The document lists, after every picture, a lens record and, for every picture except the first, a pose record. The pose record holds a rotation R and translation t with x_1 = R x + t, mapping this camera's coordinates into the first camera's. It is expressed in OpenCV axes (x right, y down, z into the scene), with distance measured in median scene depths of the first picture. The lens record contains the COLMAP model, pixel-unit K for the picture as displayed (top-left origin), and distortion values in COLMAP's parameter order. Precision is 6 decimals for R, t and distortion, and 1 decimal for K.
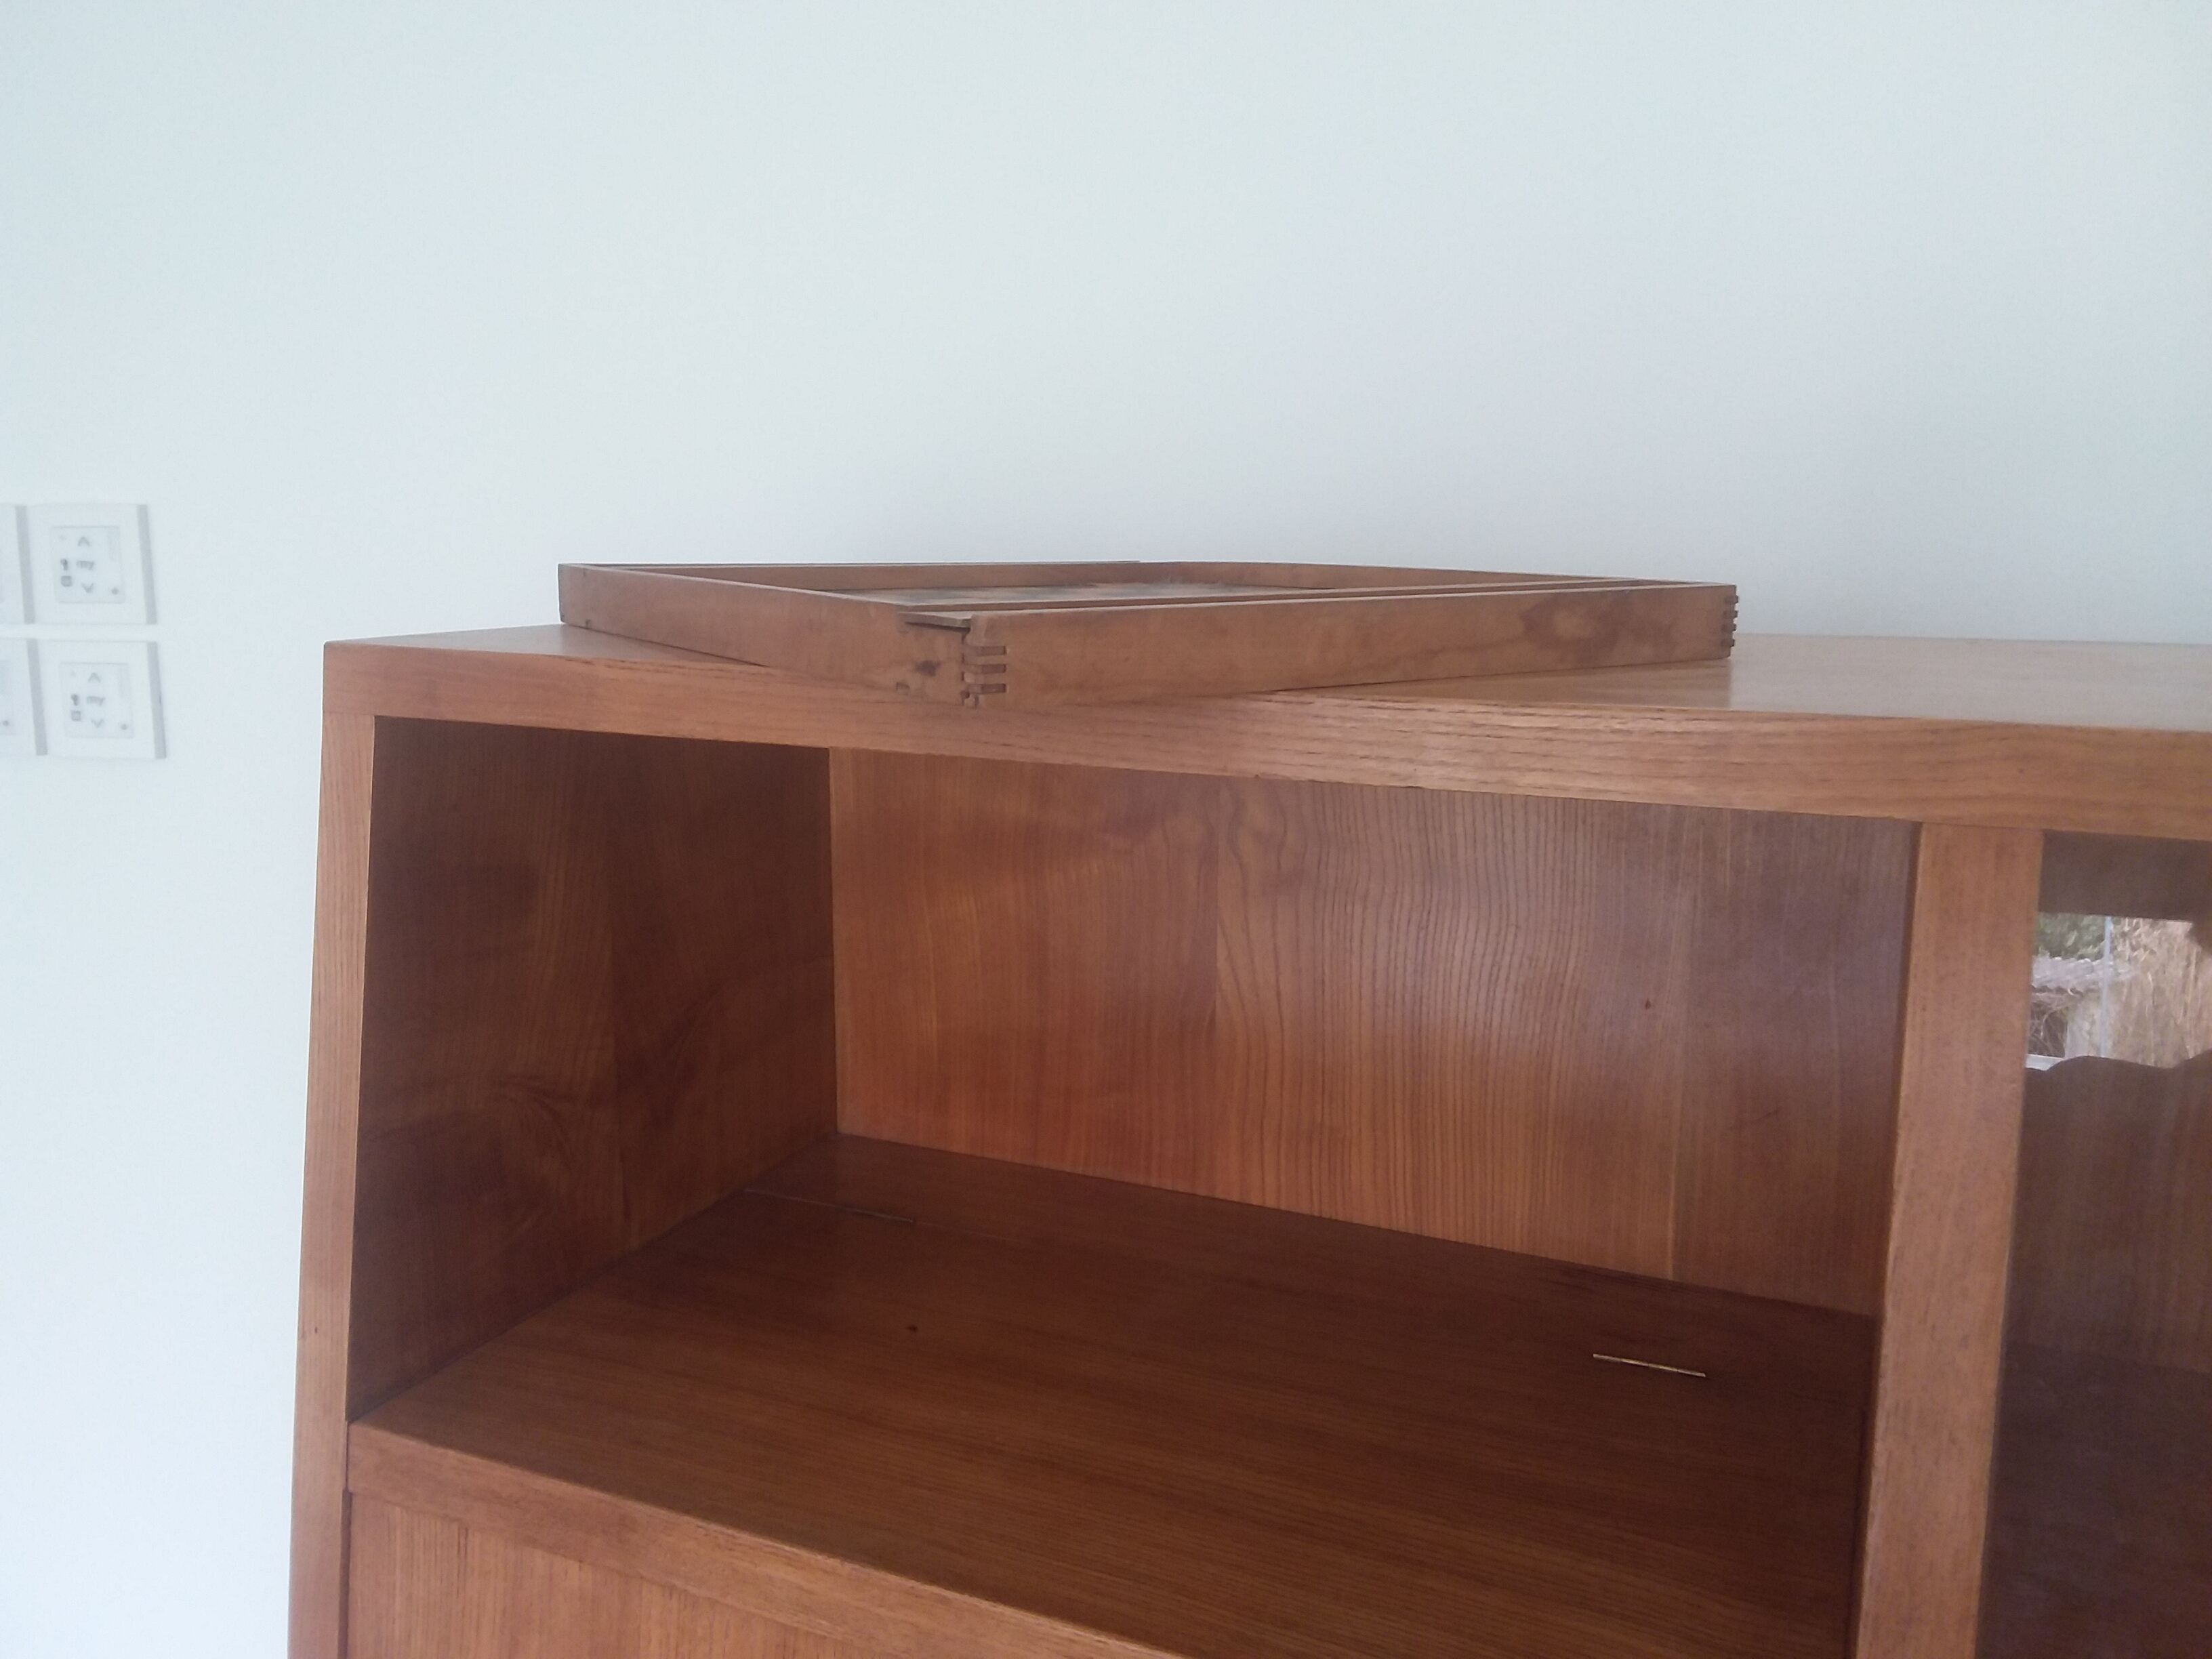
lens RADIAL K [[1808.7, 0, 1058.2], [0, 1808.7, 820.9], [0, 0, 1]] dist [0.121240, -0.186116]
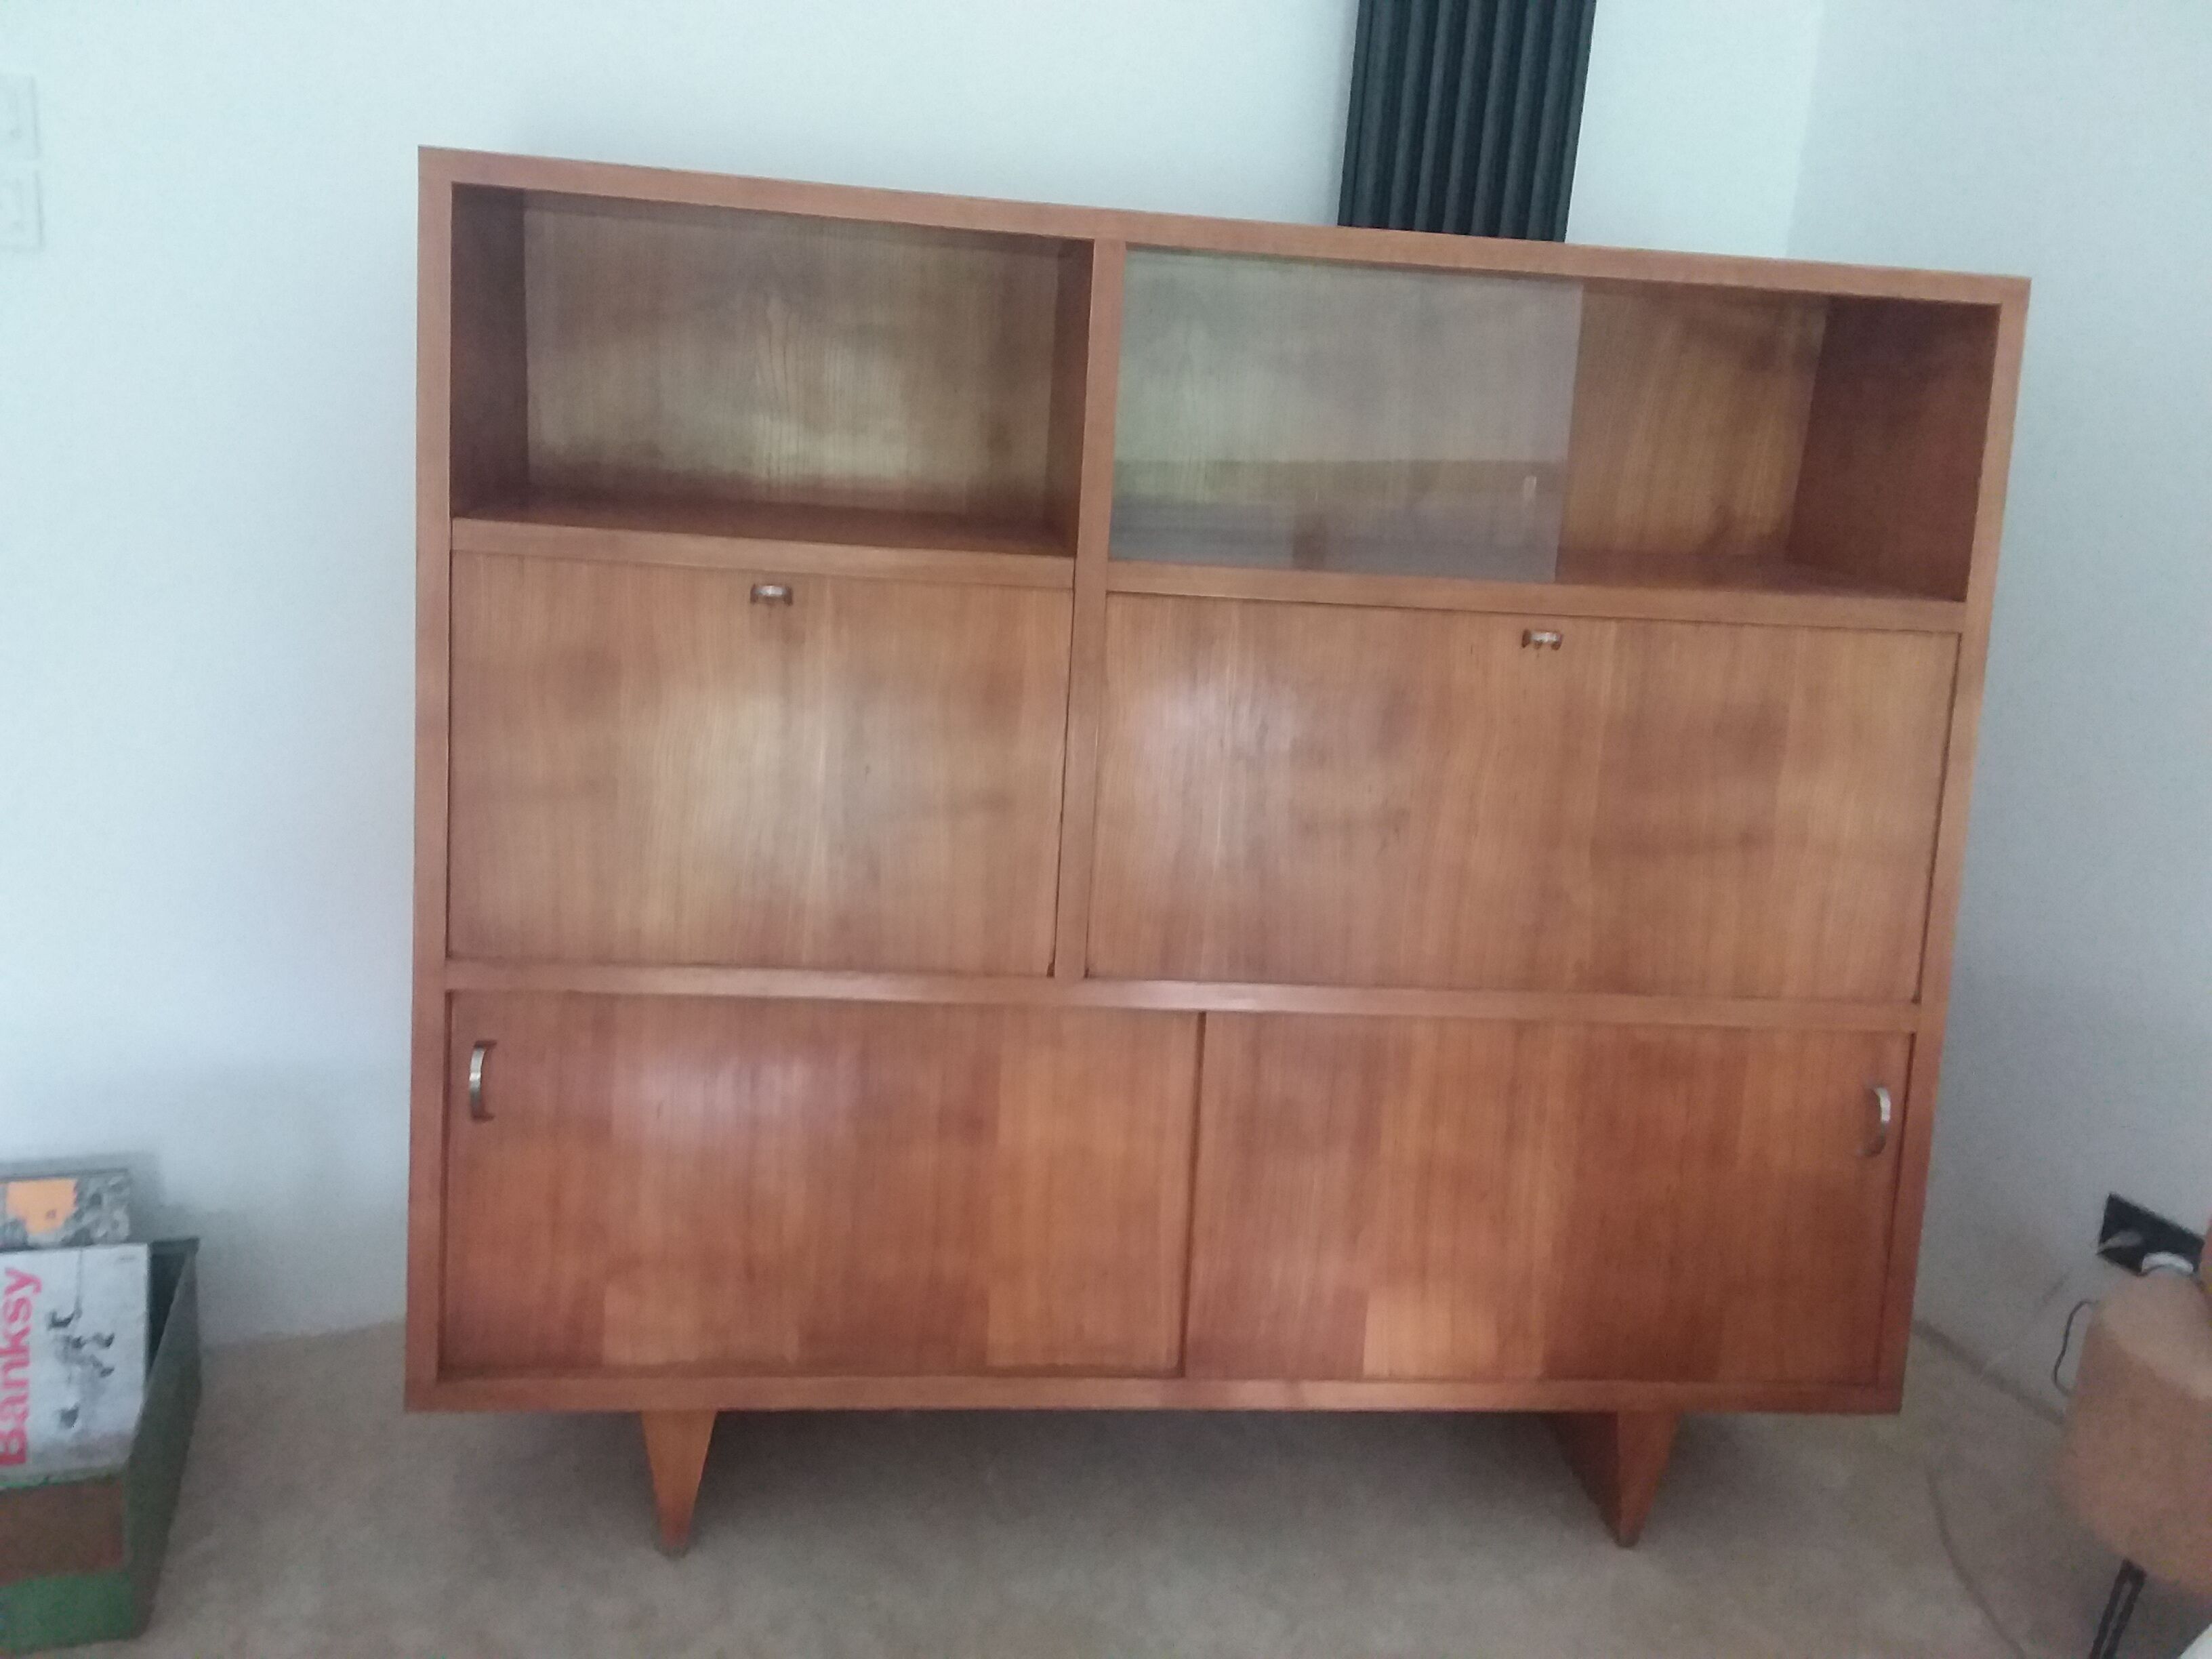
lens RADIAL K [[1808.7, 0, 1066.8], [0, 1808.7, 816.1], [0, 0, 1]] dist [0.121240, -0.186116]
pose [[0.862558, -0.070696, 0.500994, -0.882187], [0.018606, 0.993952, 0.108225, 0.460687], [-0.505615, -0.084029, 0.858657, -1.284973]]
